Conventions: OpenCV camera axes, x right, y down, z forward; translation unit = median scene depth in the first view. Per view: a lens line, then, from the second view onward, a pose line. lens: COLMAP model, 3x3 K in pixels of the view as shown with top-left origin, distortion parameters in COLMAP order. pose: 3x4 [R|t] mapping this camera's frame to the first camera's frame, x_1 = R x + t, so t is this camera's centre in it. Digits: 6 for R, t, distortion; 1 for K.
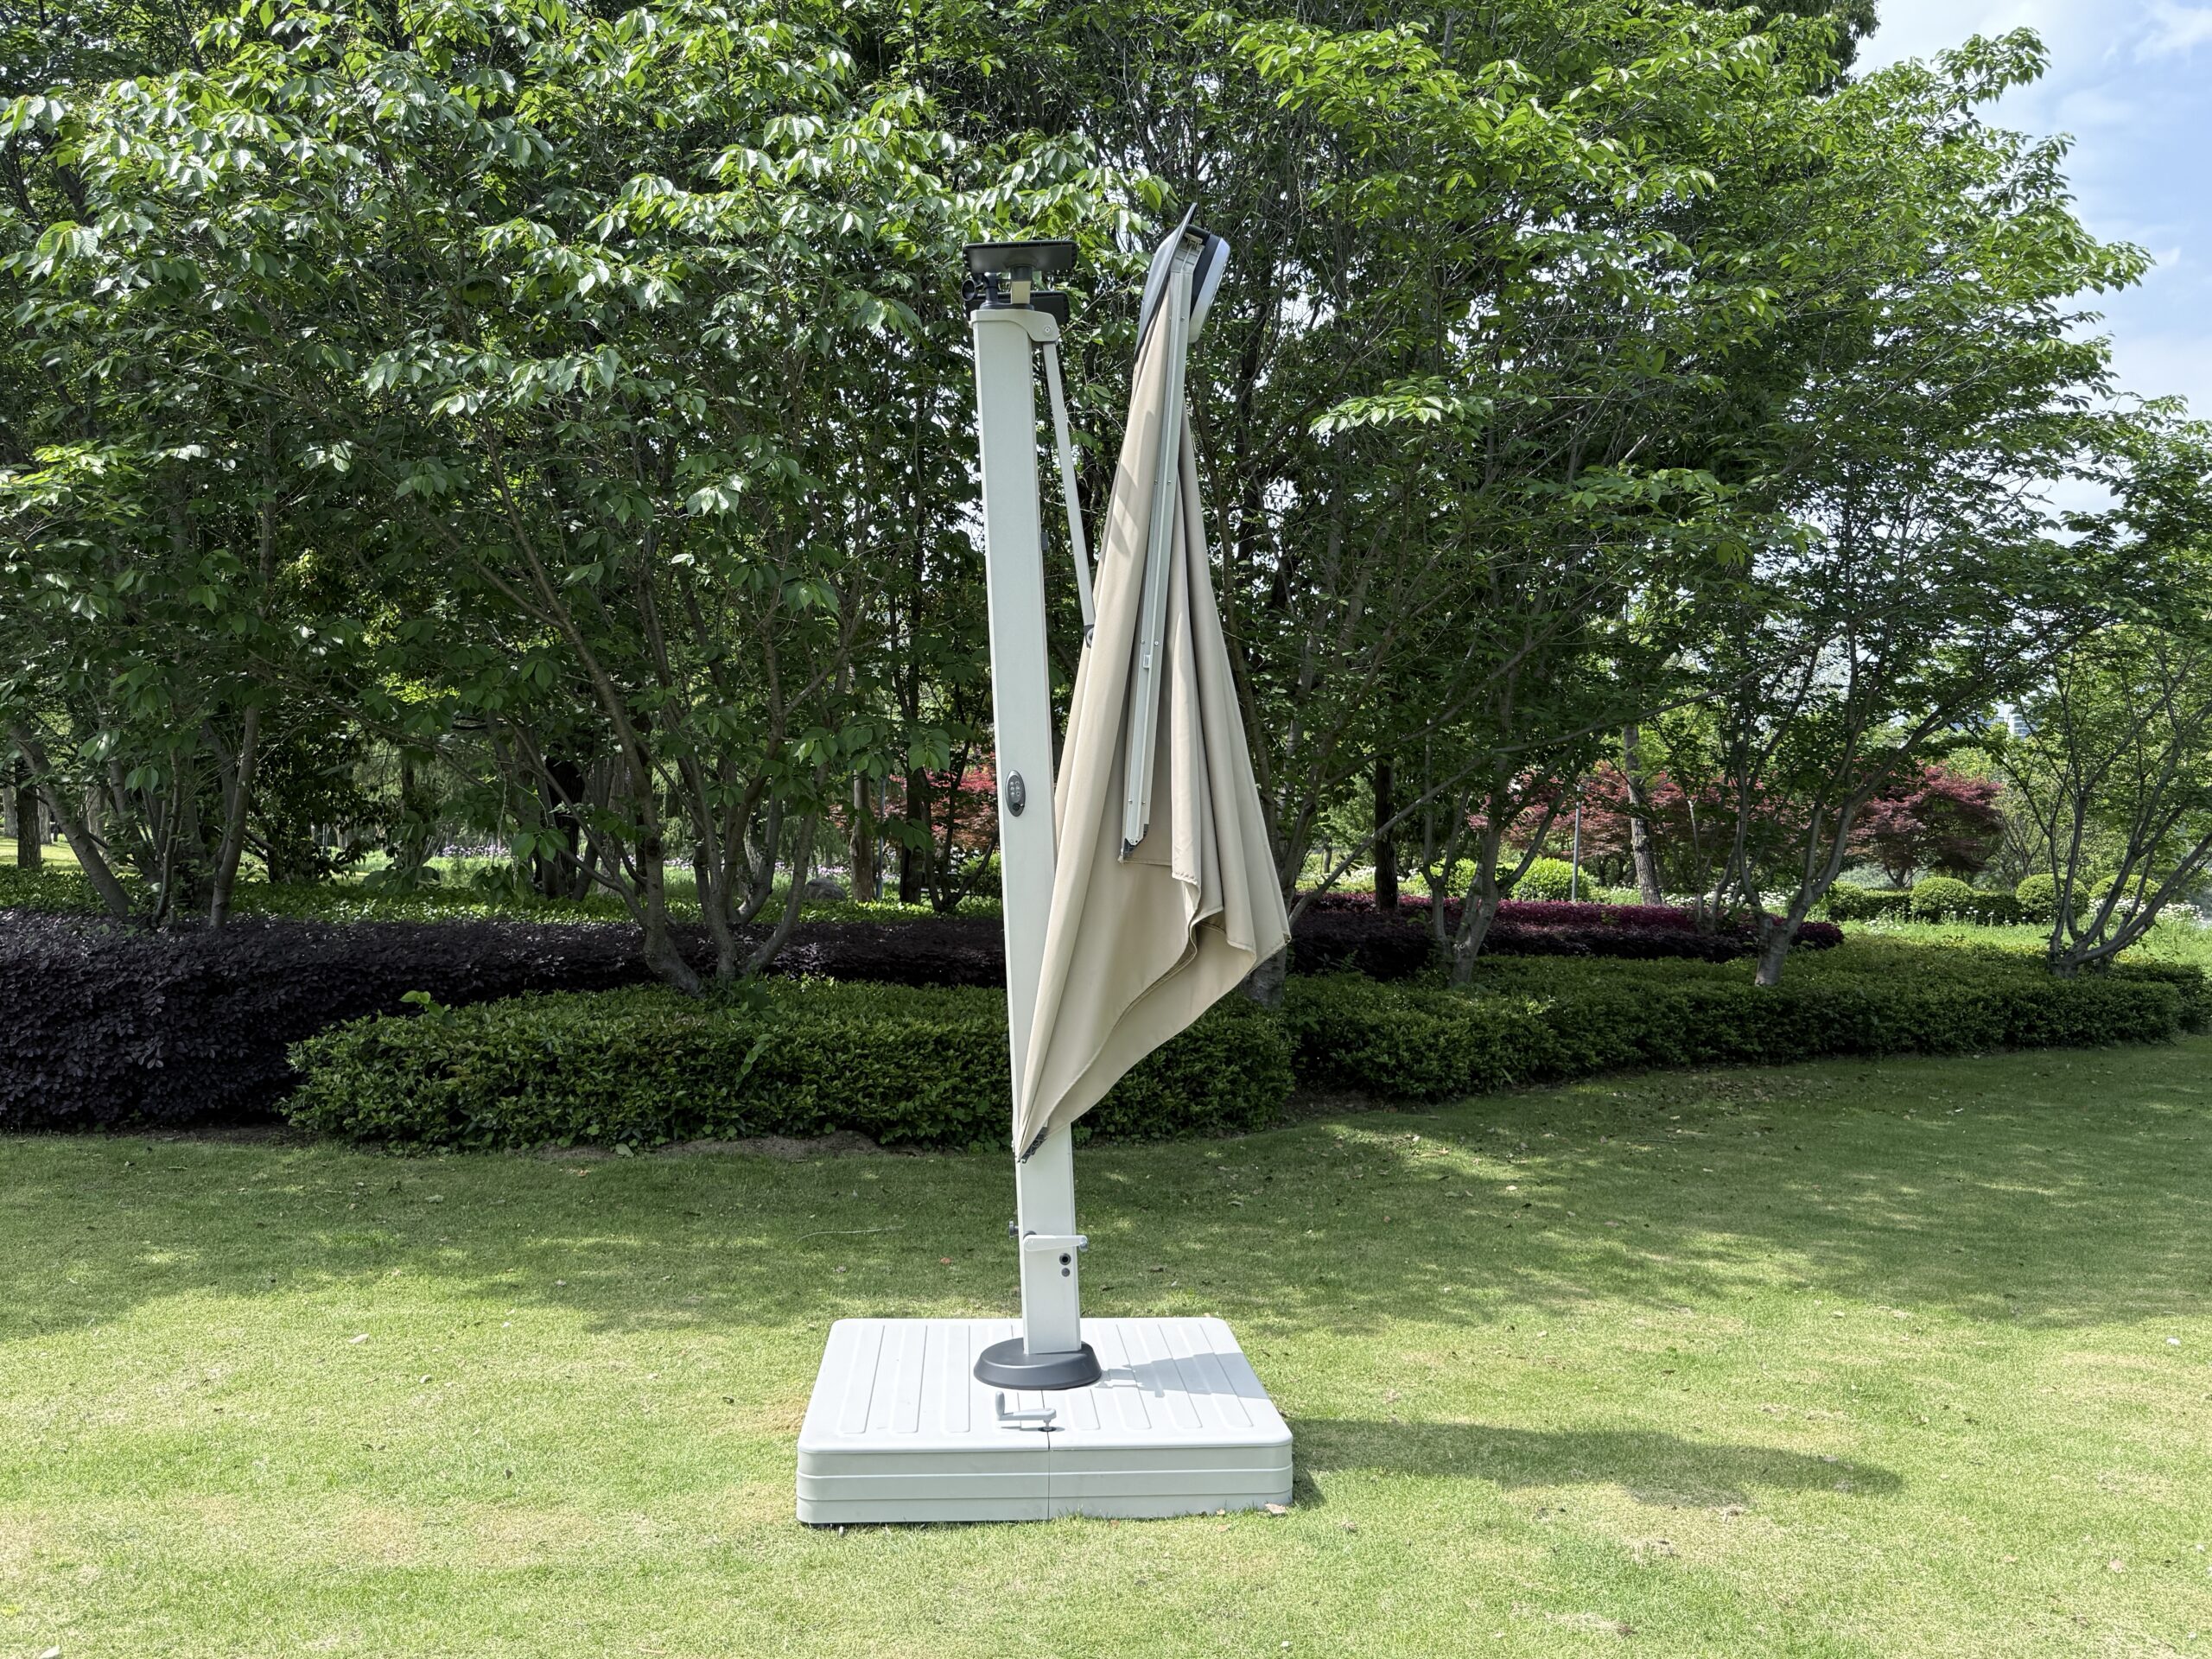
lens RADIAL K [[1765.7, 0, 1104.5], [0, 1765.7, 820.8], [0, 0, 1]] dist [0.063081, -0.085445]
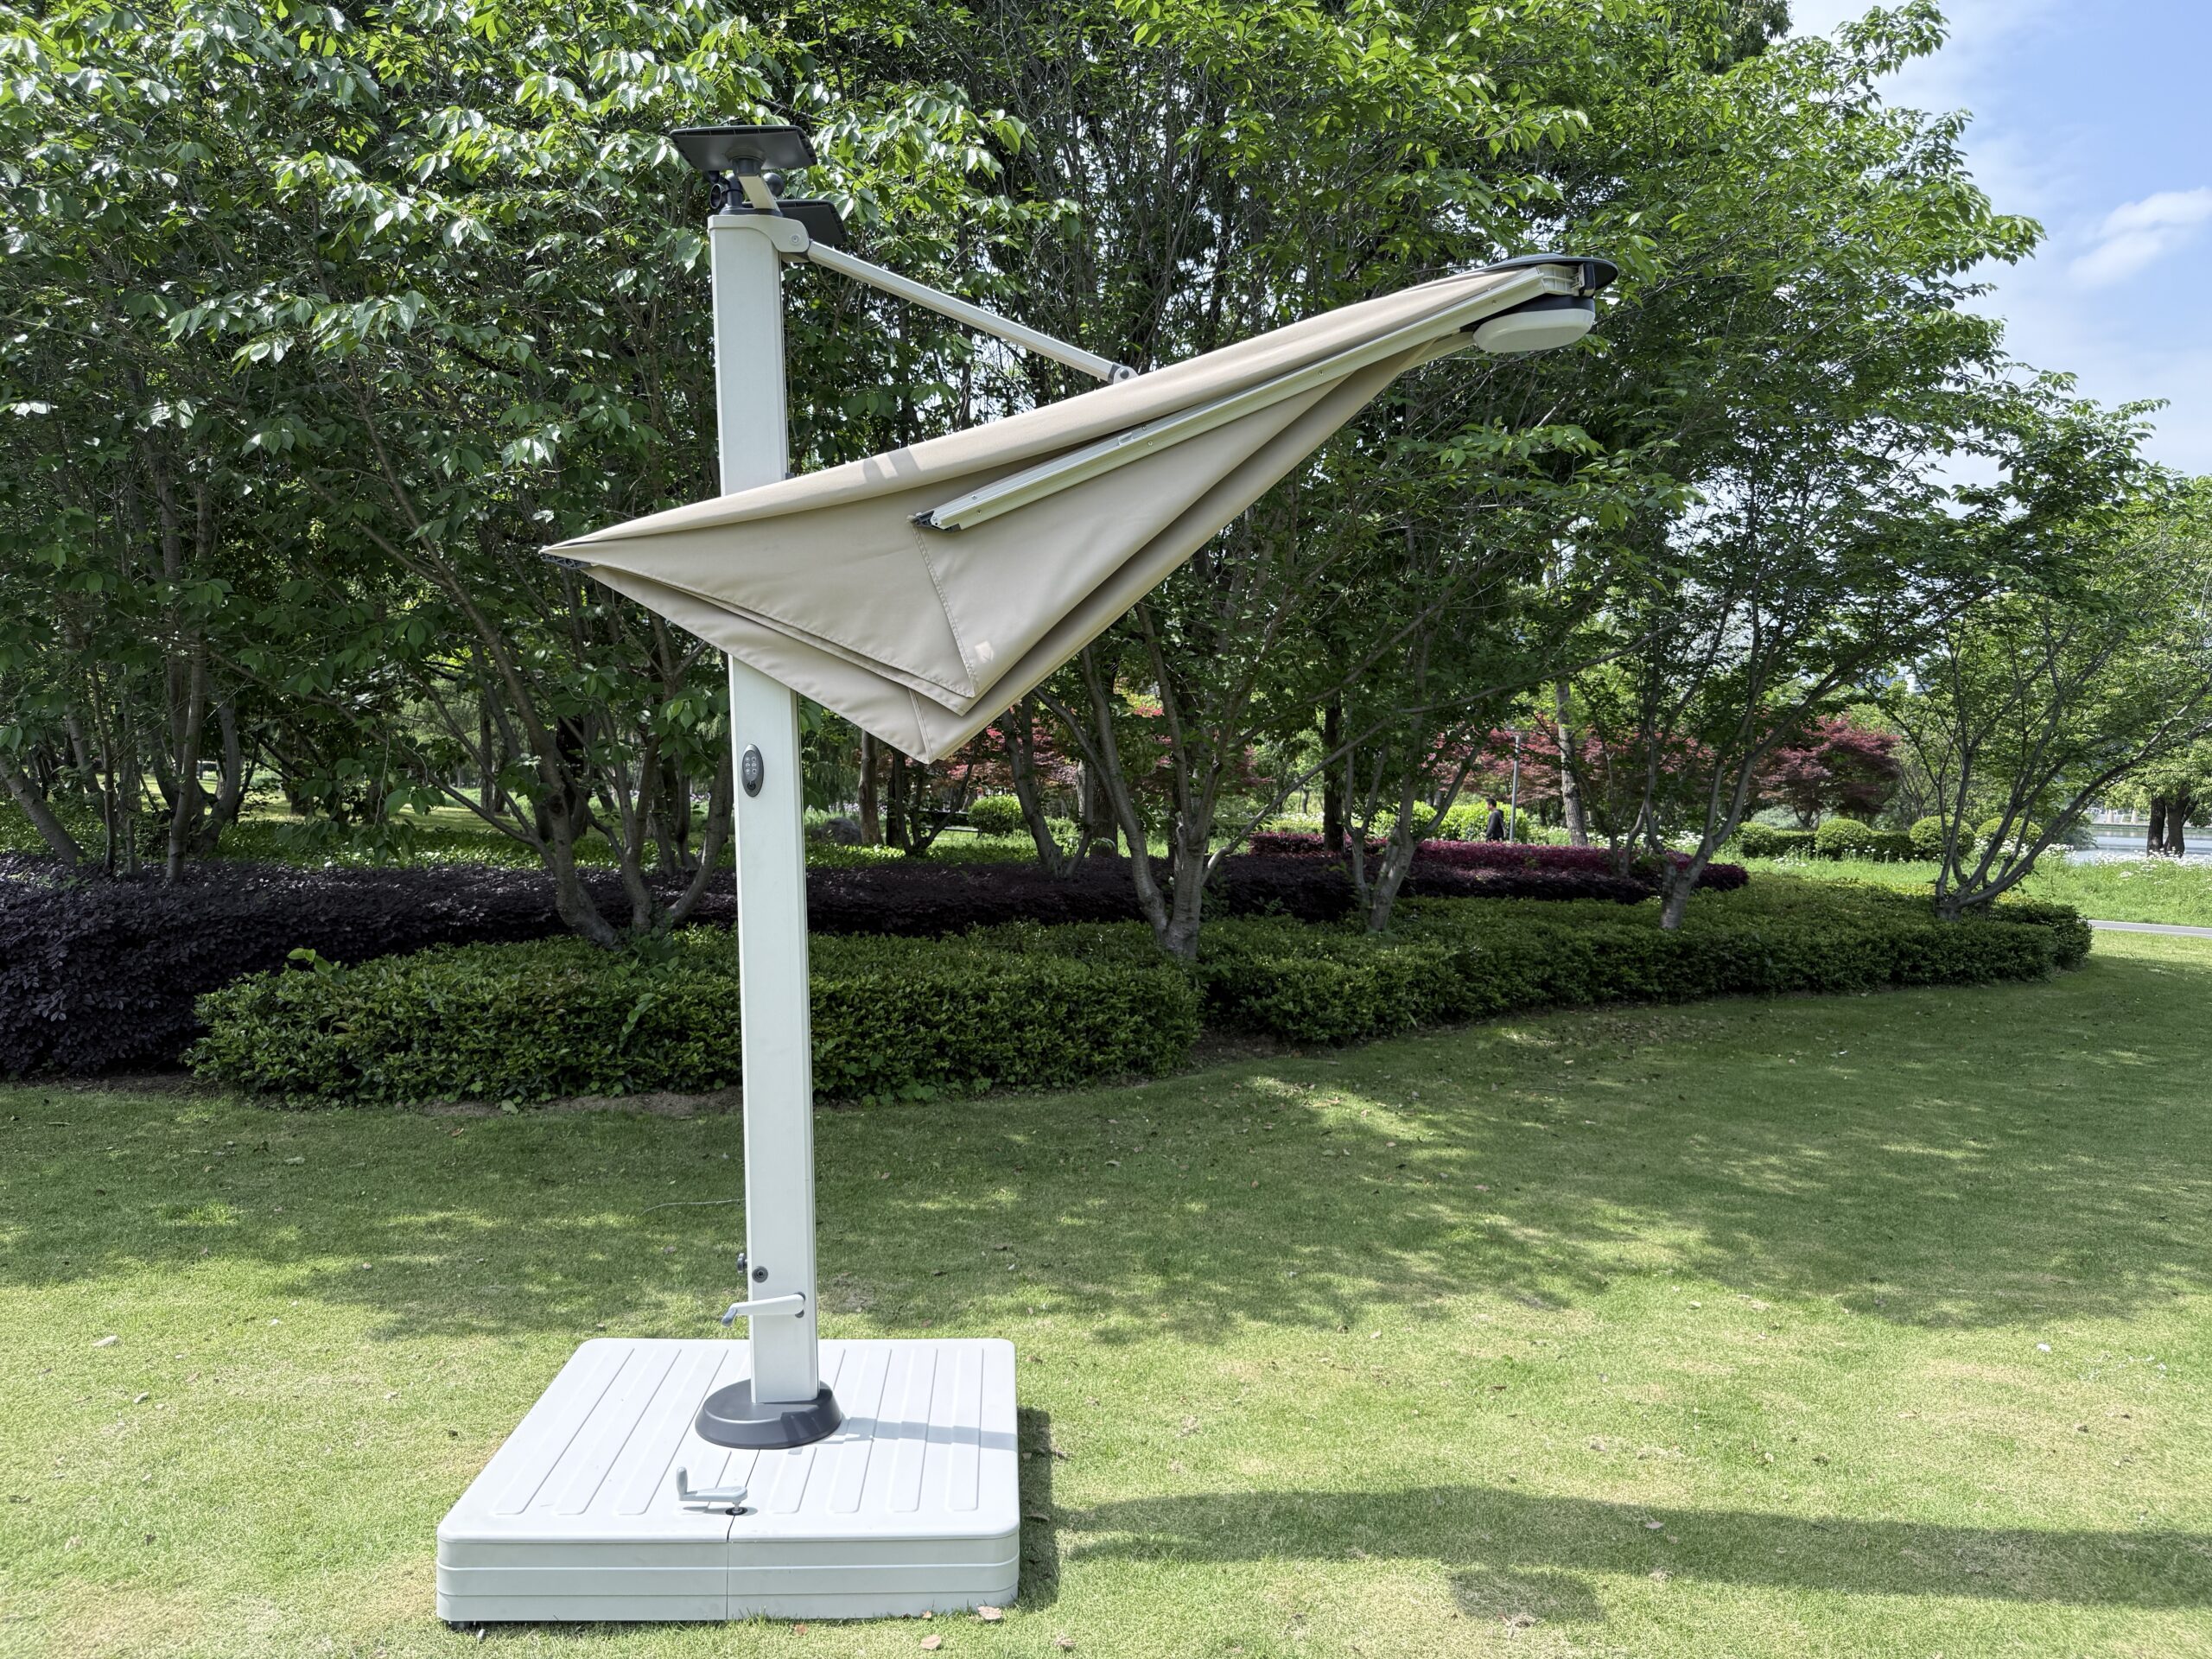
lens RADIAL K [[1522.5, 0, 1101.9], [0, 1522.5, 813.7], [0, 0, 1]] dist [0.021690, -0.027346]
pose [[0.999867, 0.004053, -0.015813, 0.080624], [-0.003519, 0.999429, 0.033616, -0.011711], [0.015940, -0.033556, 0.999310, 0.139683]]
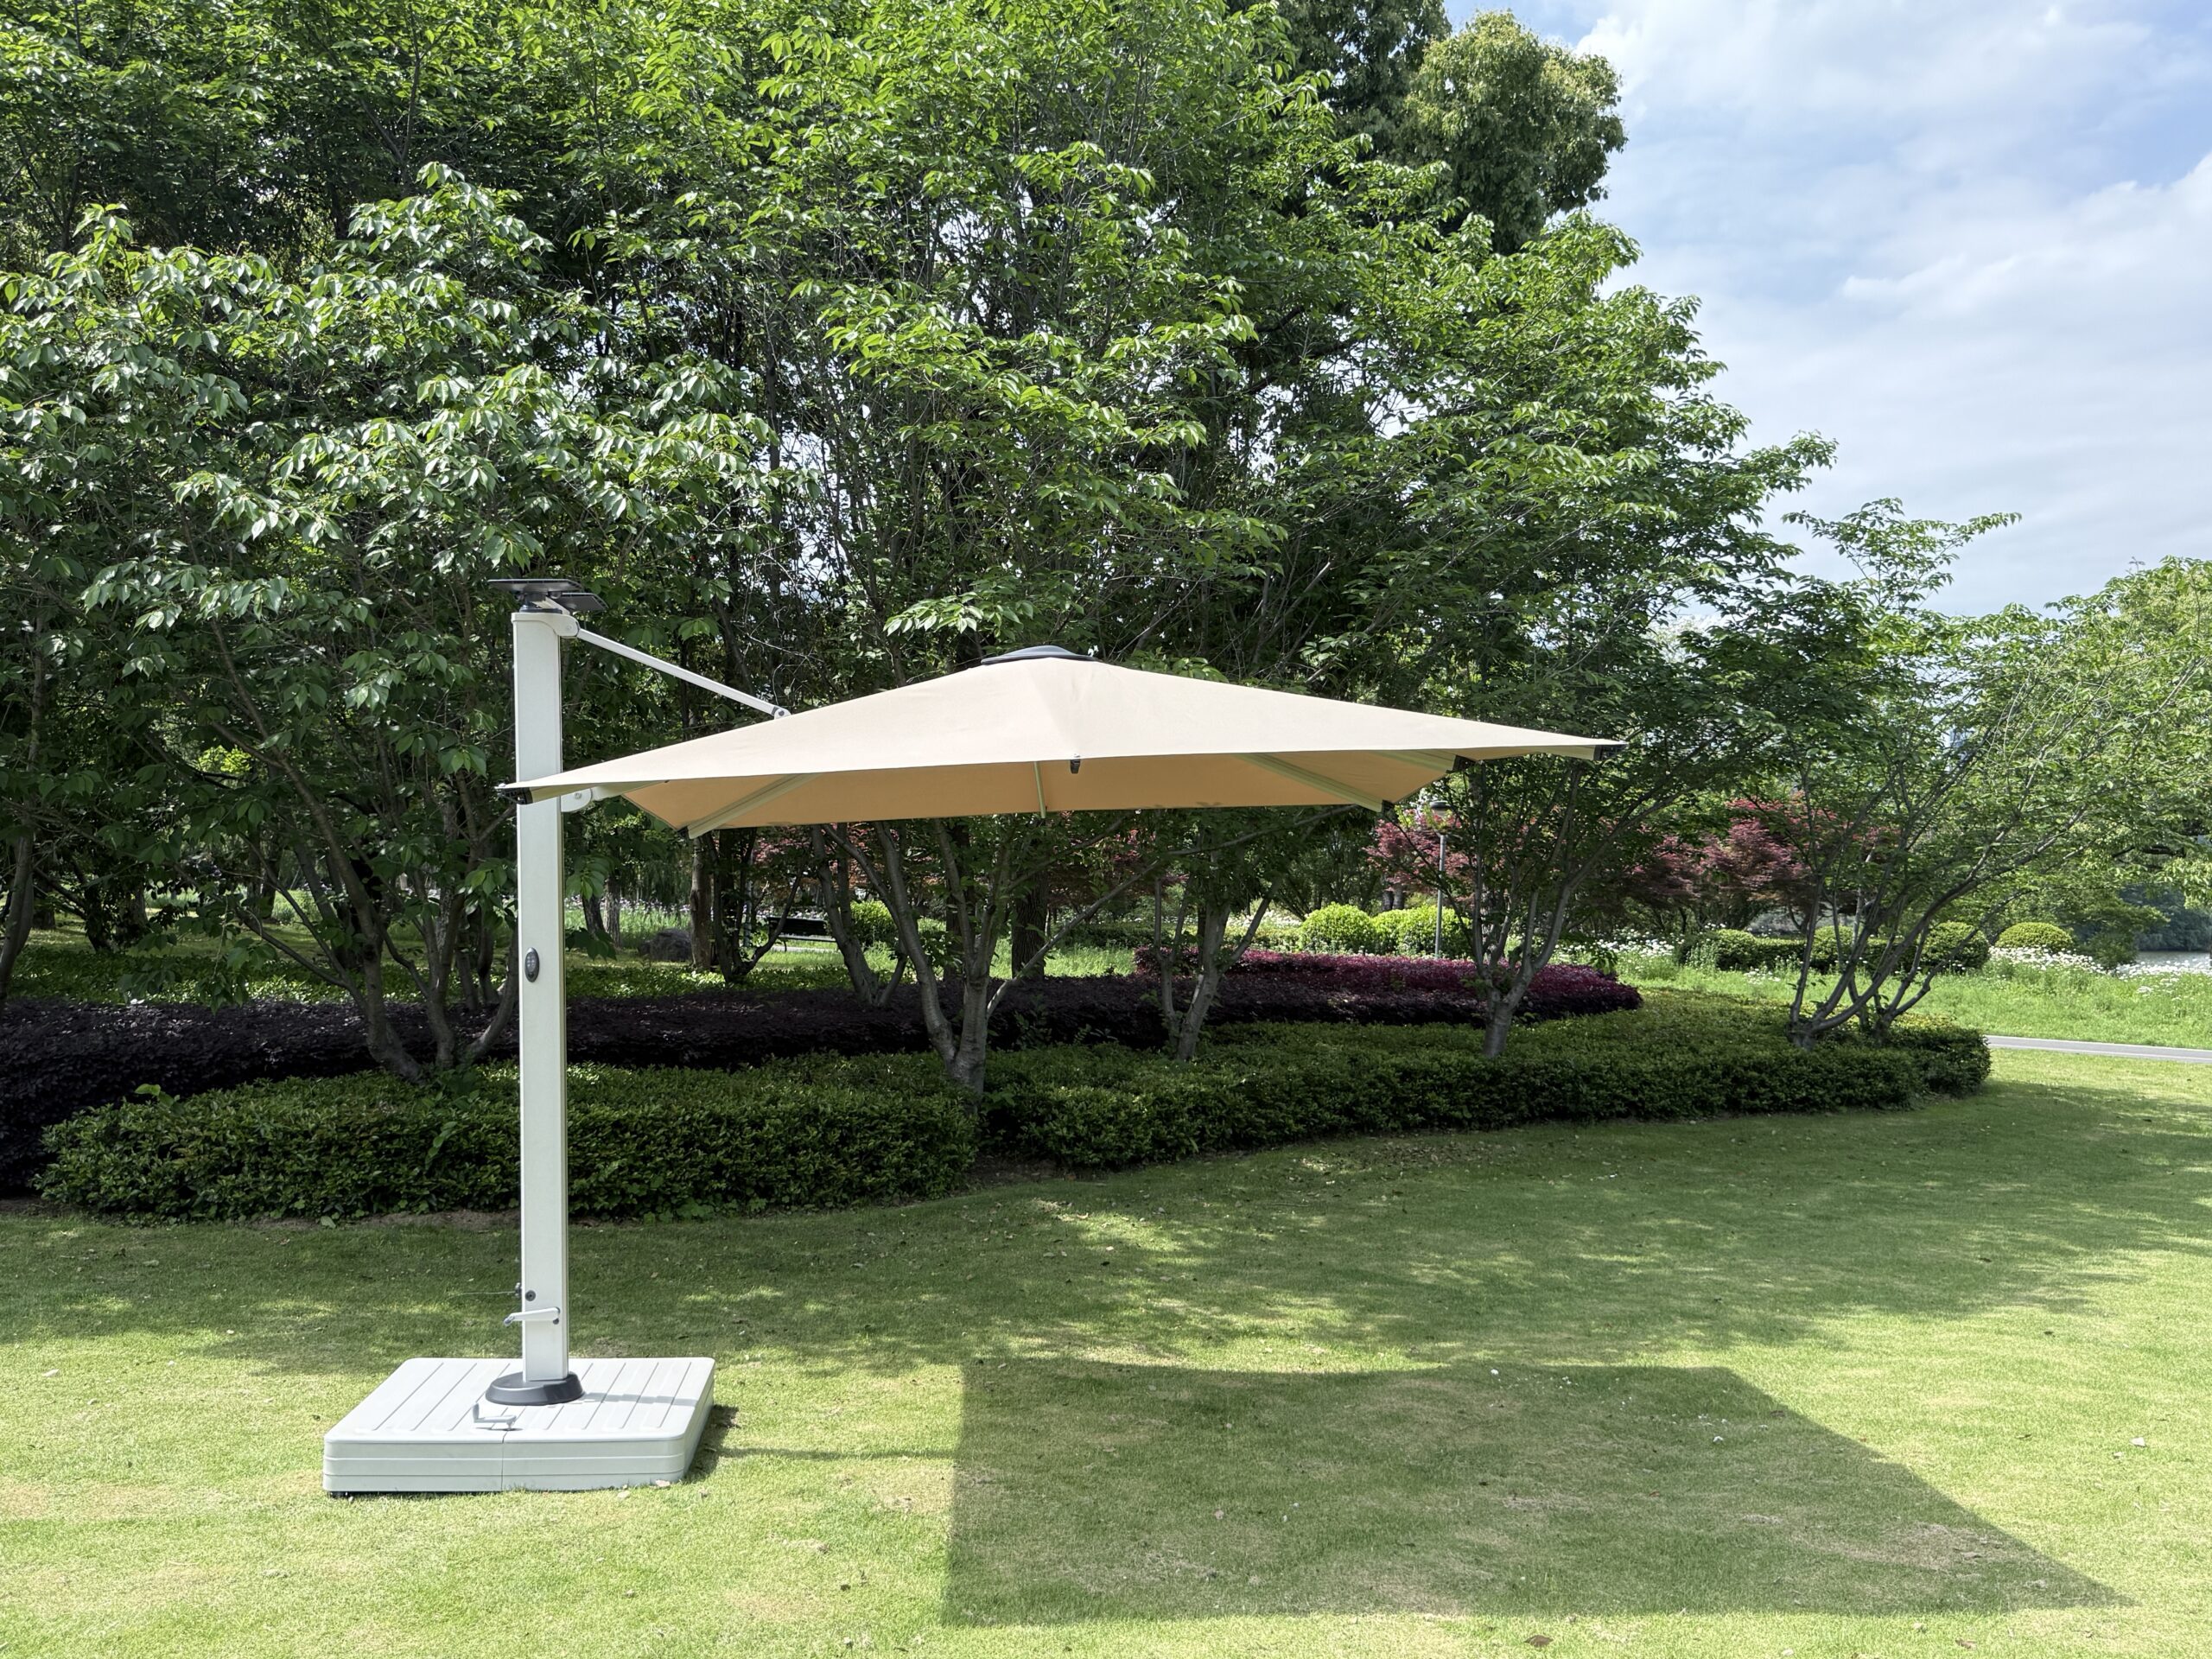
lens RADIAL K [[1943.2, 0, 1112.7], [0, 1943.2, 817.2], [0, 0, 1]] dist [0.040066, -0.075252]
pose [[0.999701, 0.003136, 0.024257, 0.209670], [-0.002856, 0.999929, -0.011574, -0.065012], [-0.024292, 0.011502, 0.999639, -0.289906]]
